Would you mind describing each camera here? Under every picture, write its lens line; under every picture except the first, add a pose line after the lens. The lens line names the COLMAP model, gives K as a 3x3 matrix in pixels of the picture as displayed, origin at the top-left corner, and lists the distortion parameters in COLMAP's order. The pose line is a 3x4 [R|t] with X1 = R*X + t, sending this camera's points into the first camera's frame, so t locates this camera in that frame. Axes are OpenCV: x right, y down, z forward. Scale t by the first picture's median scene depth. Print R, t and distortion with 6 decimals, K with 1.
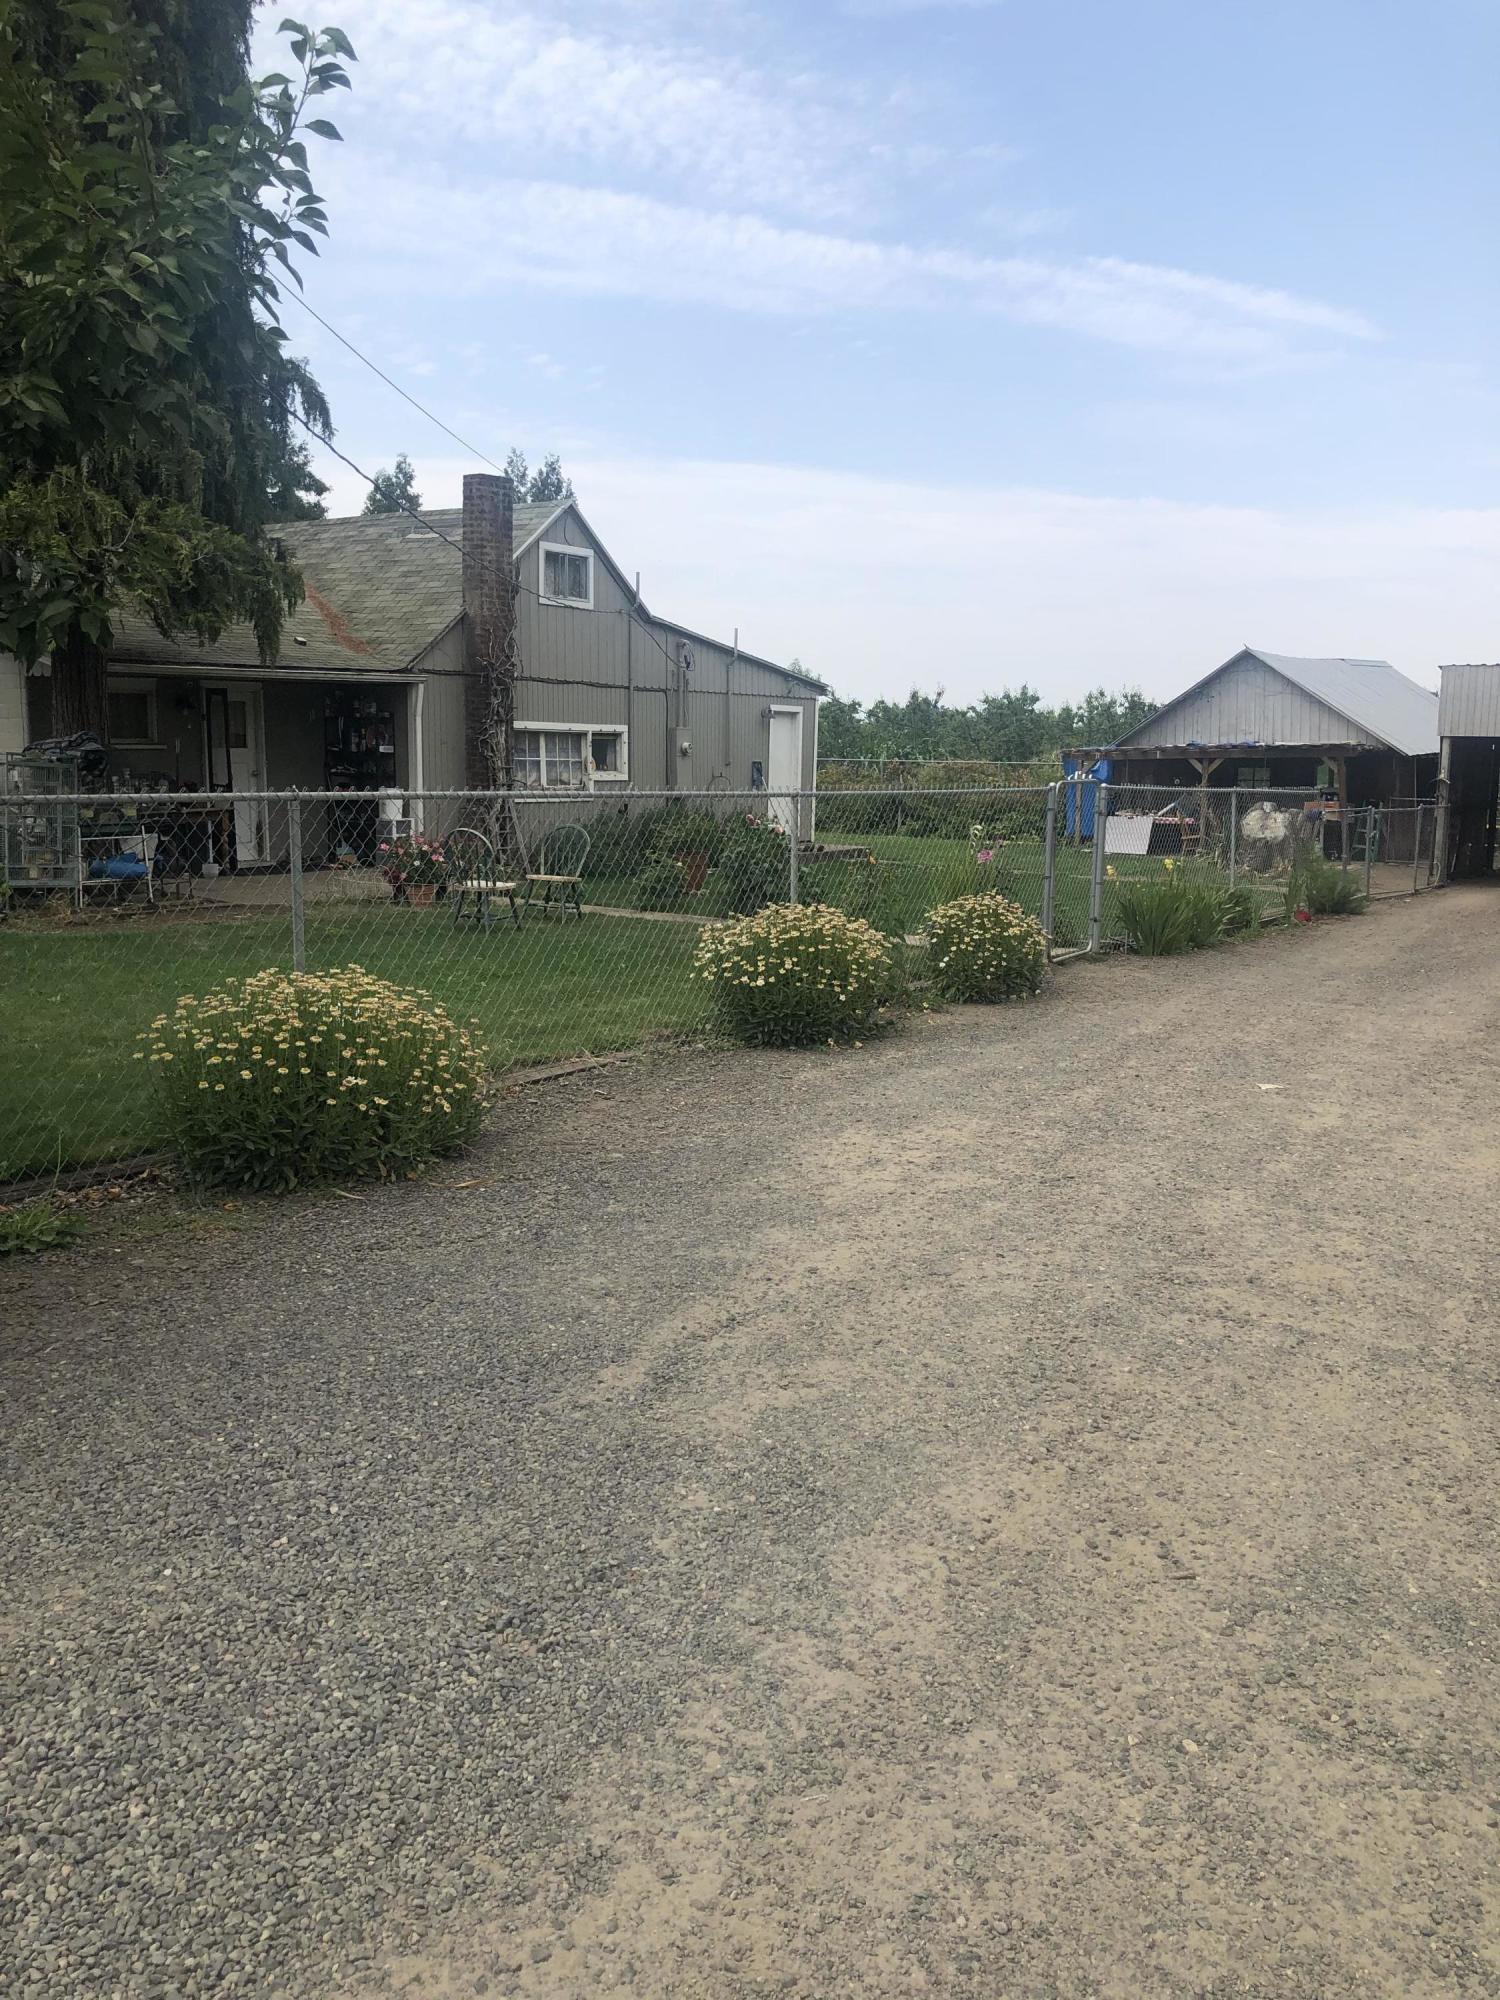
lens RADIAL K [[1618.6, 0, 758.5], [0, 1618.6, 969.1], [0, 0, 1]] dist [0.040724, -0.039041]
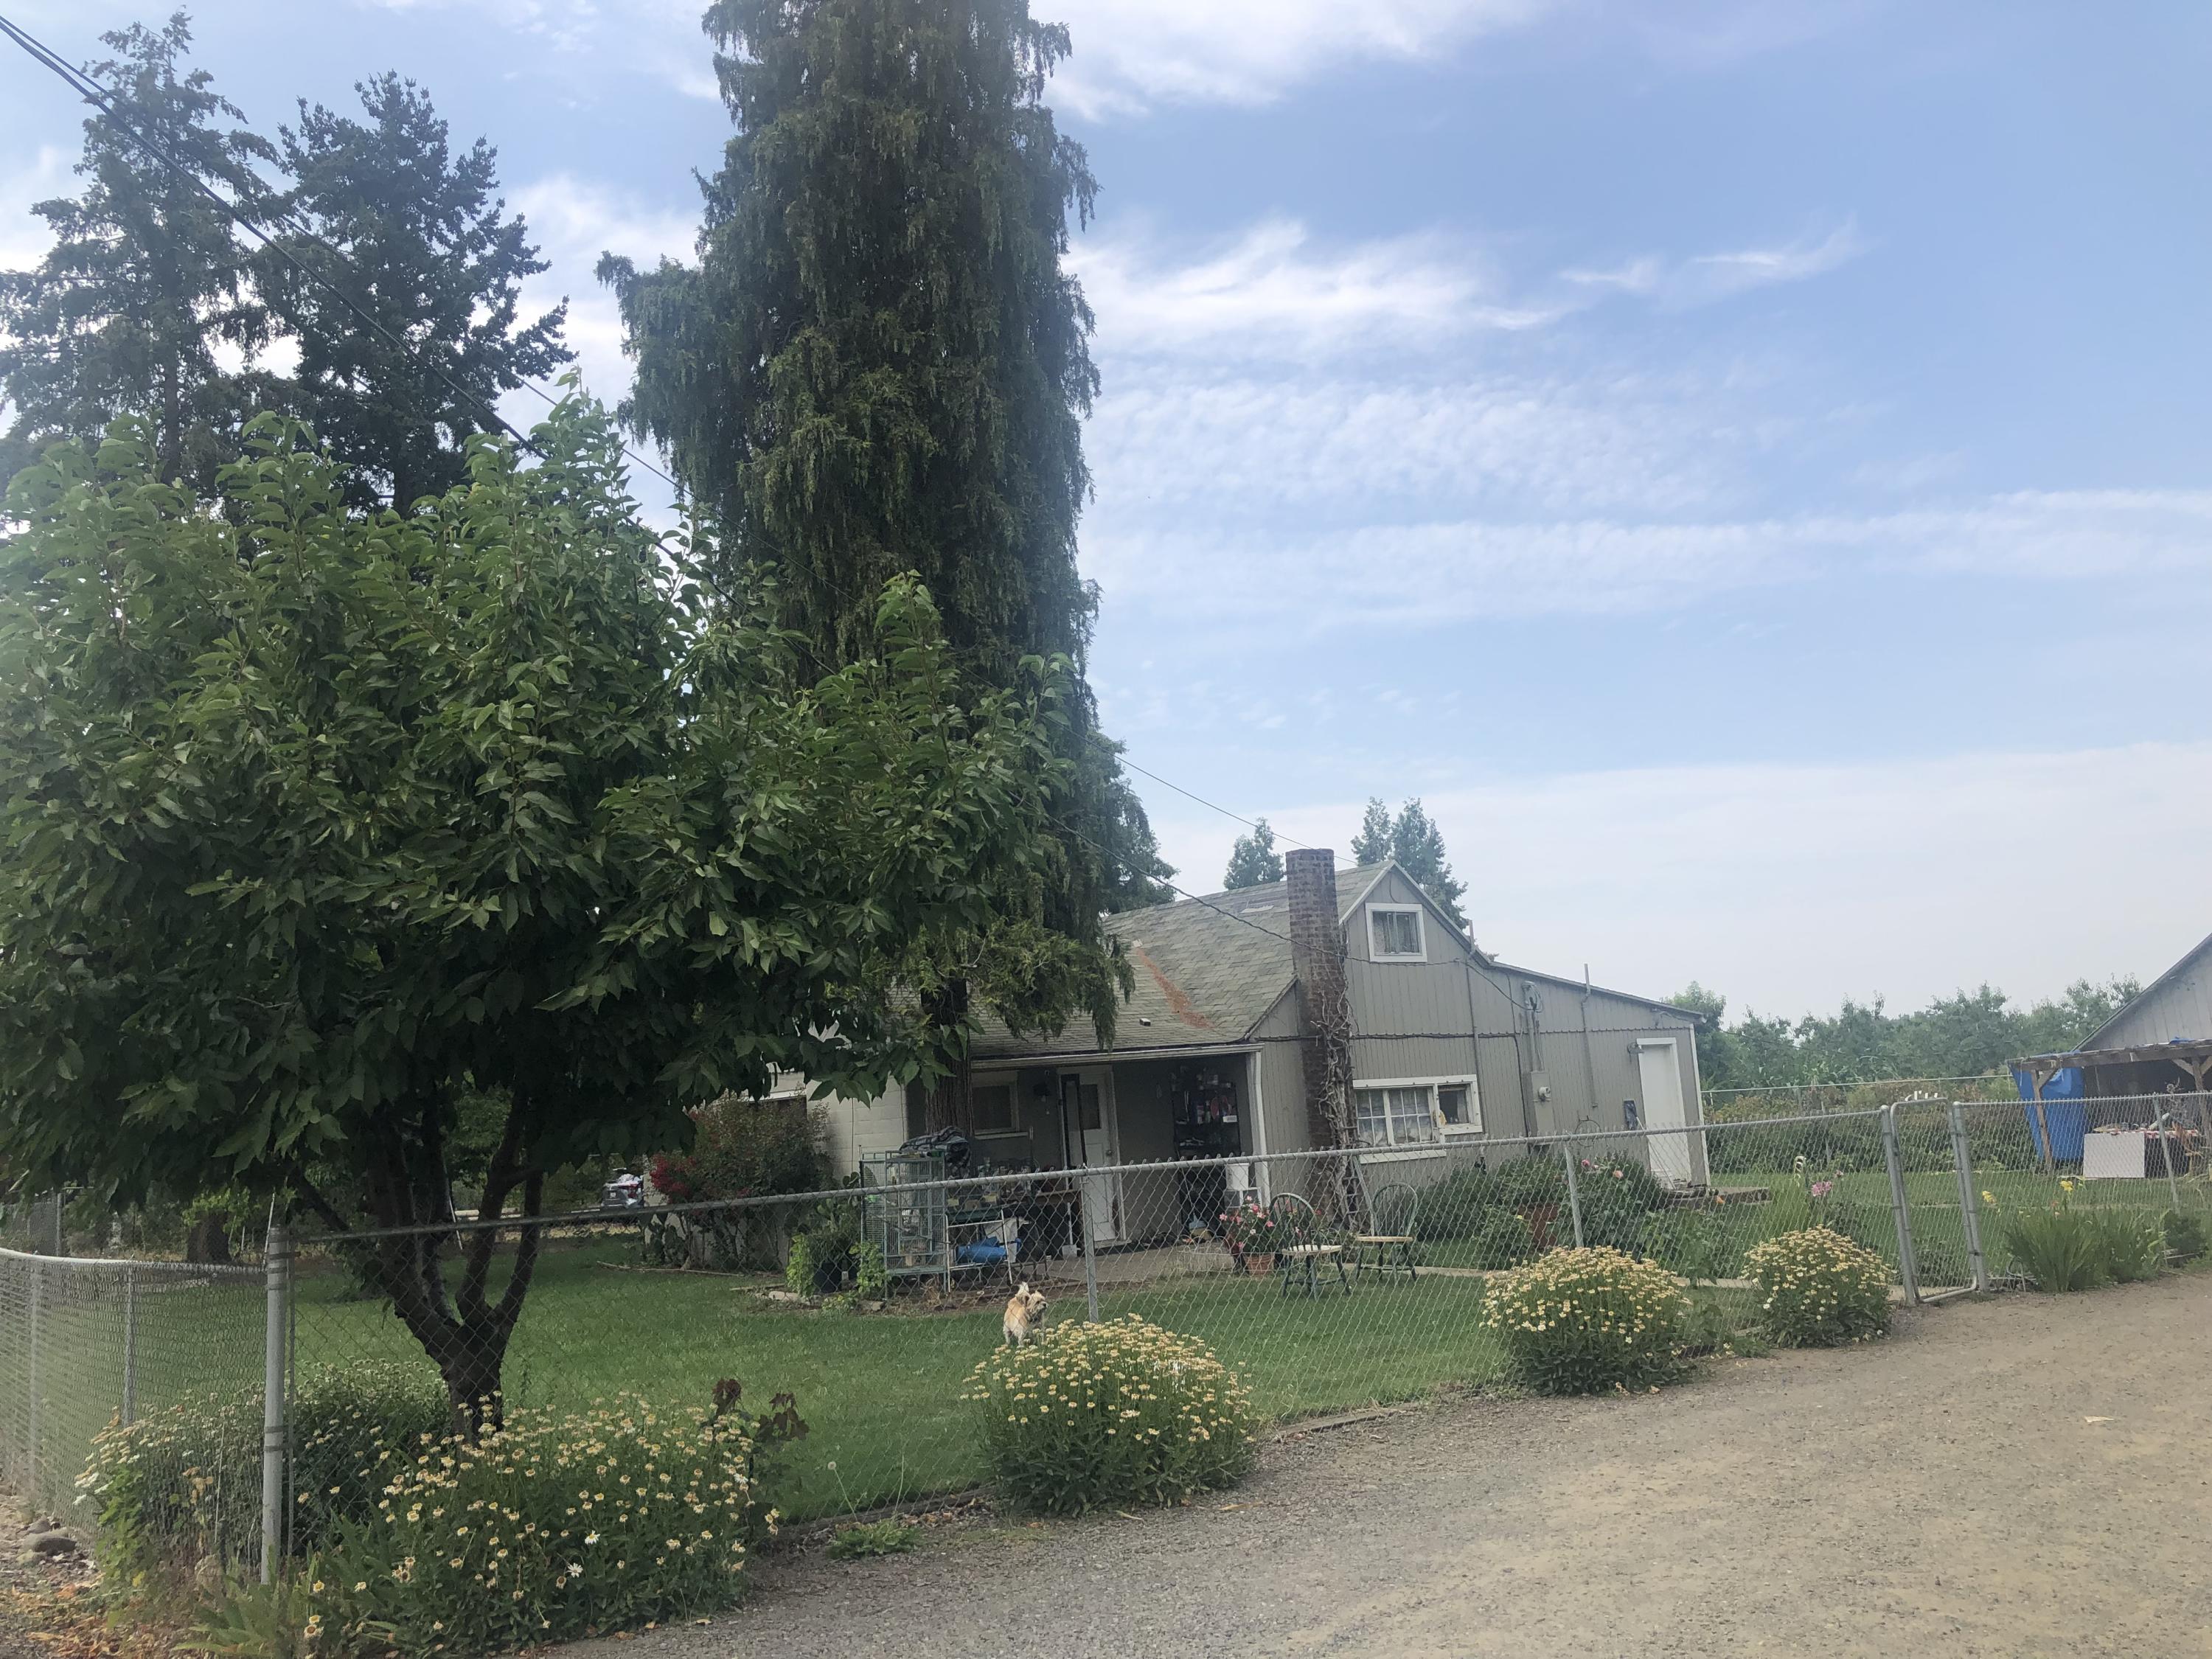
lens RADIAL K [[1790.2, 0, 1083.9], [0, 1790.2, 818.4], [0, 0, 1]] dist [0.040724, -0.039041]
pose [[0.943082, -0.128964, -0.306535, 0.116587], [0.034608, 0.954801, -0.295223, 0.026681], [0.330753, 0.267811, 0.904919, -0.207872]]
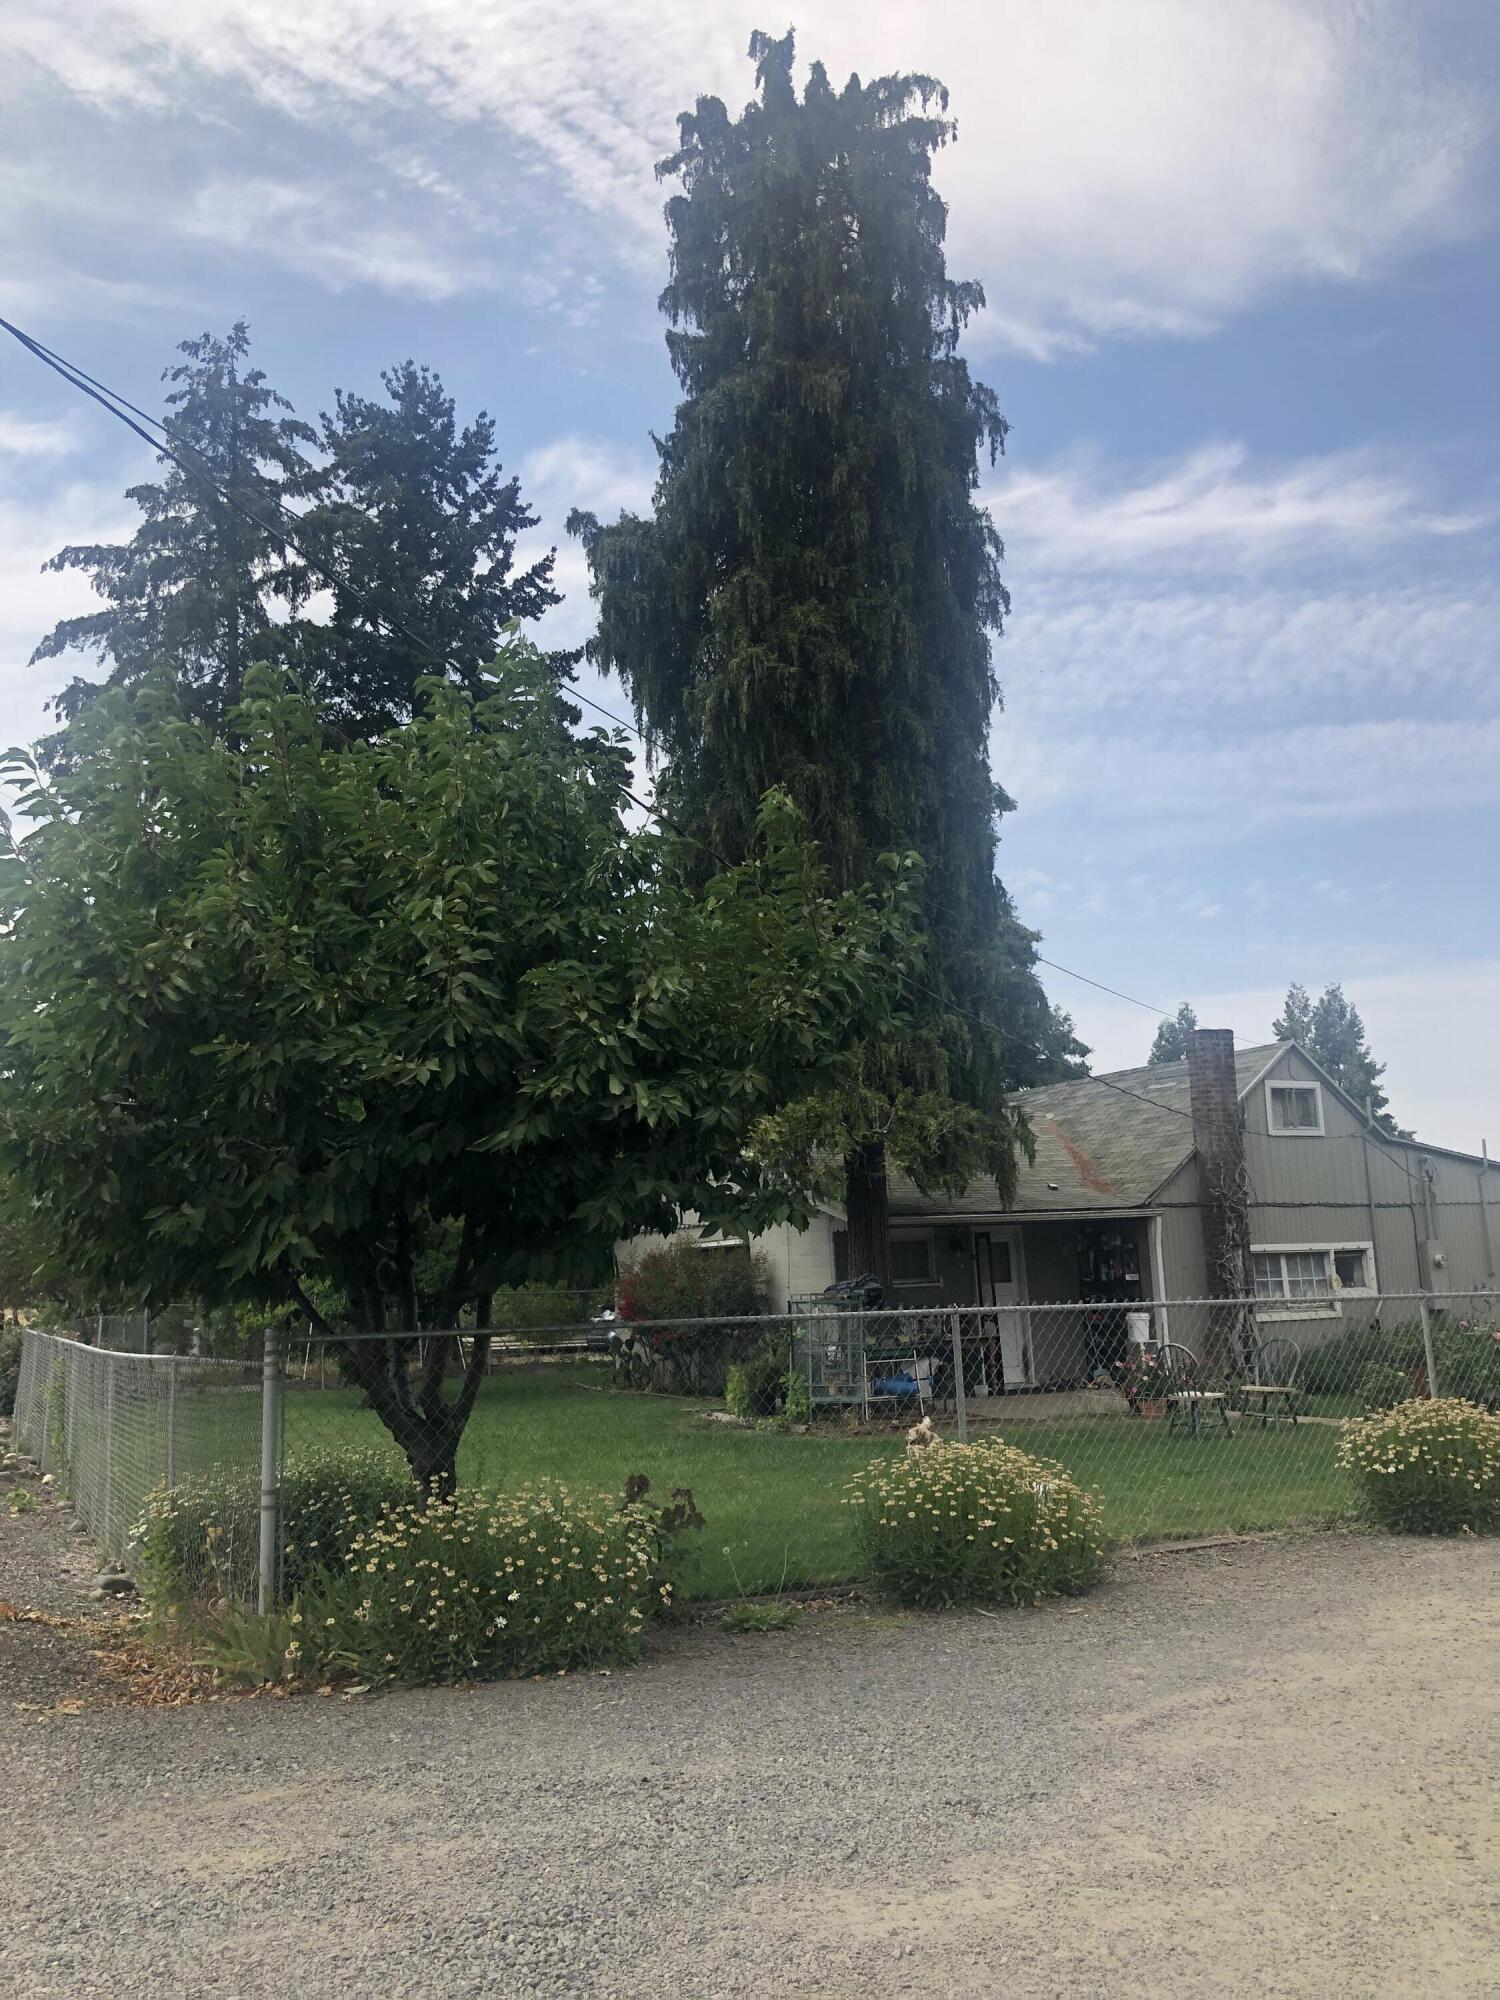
lens RADIAL K [[1618.6, 0, 762.9], [0, 1618.6, 1016.6], [0, 0, 1]] dist [0.040724, -0.039041]
pose [[0.882308, -0.122609, -0.454421, 0.163268], [-0.015308, 0.957488, -0.288065, 0.038232], [0.470423, 0.261119, 0.842923, -0.216231]]
